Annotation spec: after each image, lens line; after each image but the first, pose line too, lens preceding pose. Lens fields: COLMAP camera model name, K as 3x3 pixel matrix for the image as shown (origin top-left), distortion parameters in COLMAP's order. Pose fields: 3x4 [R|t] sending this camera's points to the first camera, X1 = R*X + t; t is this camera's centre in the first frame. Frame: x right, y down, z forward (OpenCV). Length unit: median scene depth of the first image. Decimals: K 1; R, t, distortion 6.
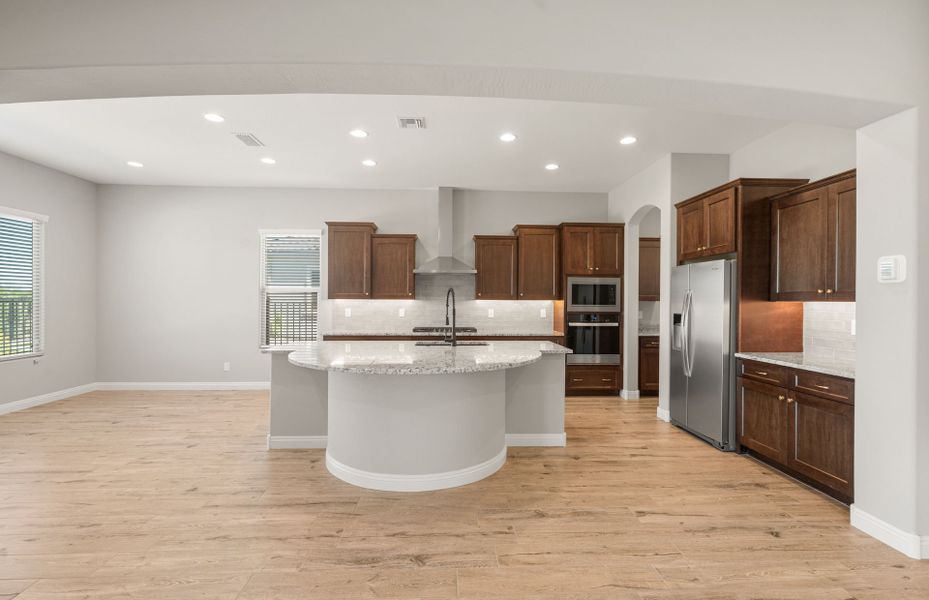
lens RADIAL K [[428.8, 0, 464.5], [0, 428.8, 300.0], [0, 0, 1]] dist [0.001511, 0.000427]
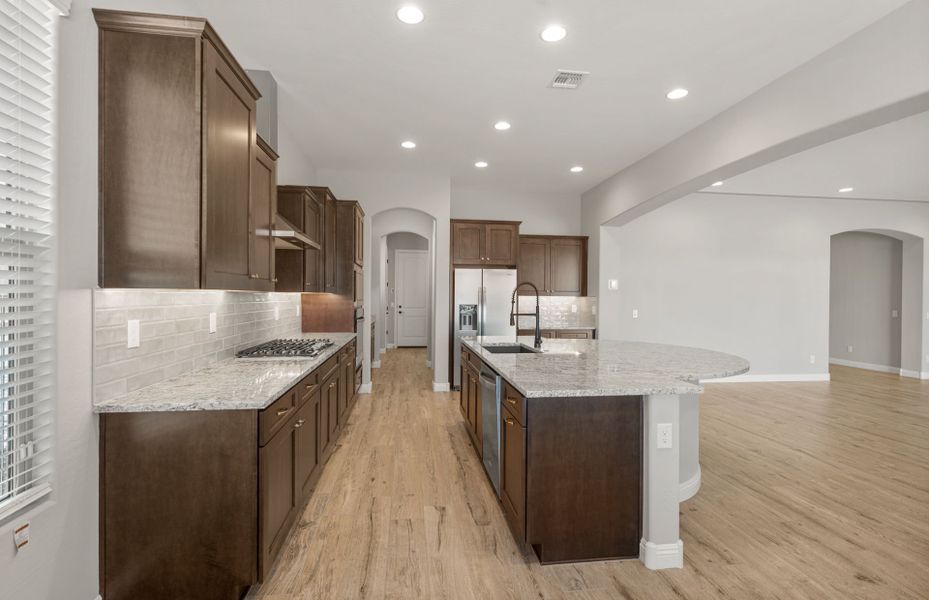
lens RADIAL K [[431.9, 0, 464.5], [0, 431.9, 300.0], [0, 0, 1]] dist [-0.002214, 0.000162]
pose [[-0.081675, -0.015736, 0.996535, -0.638082], [-0.012549, 0.999812, 0.014760, -0.001652], [-0.996580, -0.011300, -0.081857, 0.859899]]
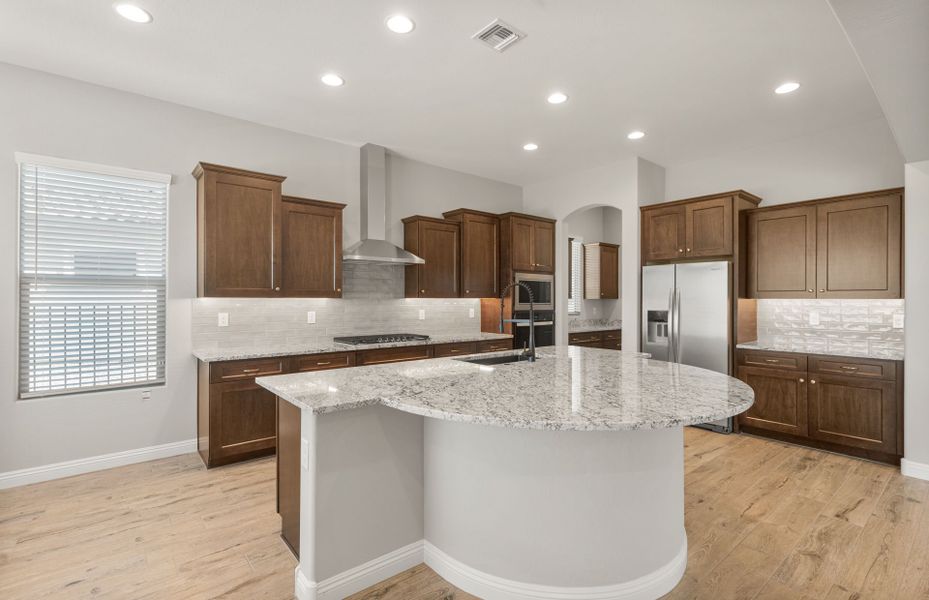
lens RADIAL K [[431.9, 0, 464.5], [0, 431.9, 300.0], [0, 0, 1]] dist [-0.002214, 0.000162]
pose [[0.801147, -0.006358, 0.598434, -0.392424], [0.002593, 0.999971, 0.007154, -0.002419], [-0.598462, -0.004179, 0.801140, 0.333251]]
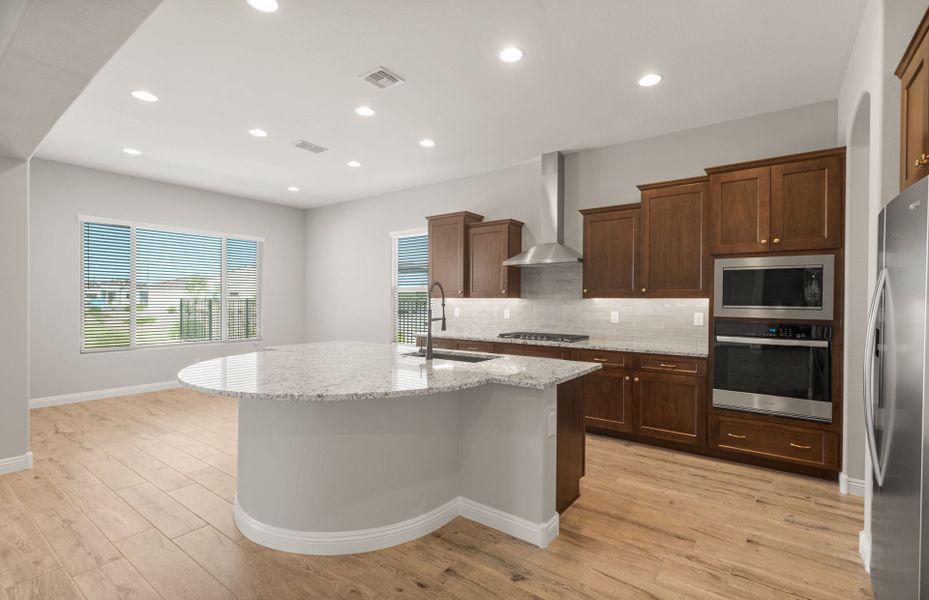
lens RADIAL K [[428.8, 0, 464.5], [0, 428.8, 300.0], [0, 0, 1]] dist [0.001511, 0.000427]
pose [[0.775393, -0.002007, -0.631476, 0.347243], [0.001575, 0.999998, -0.001245, 0.003495], [0.631477, -0.000029, 0.775394, 0.321191]]
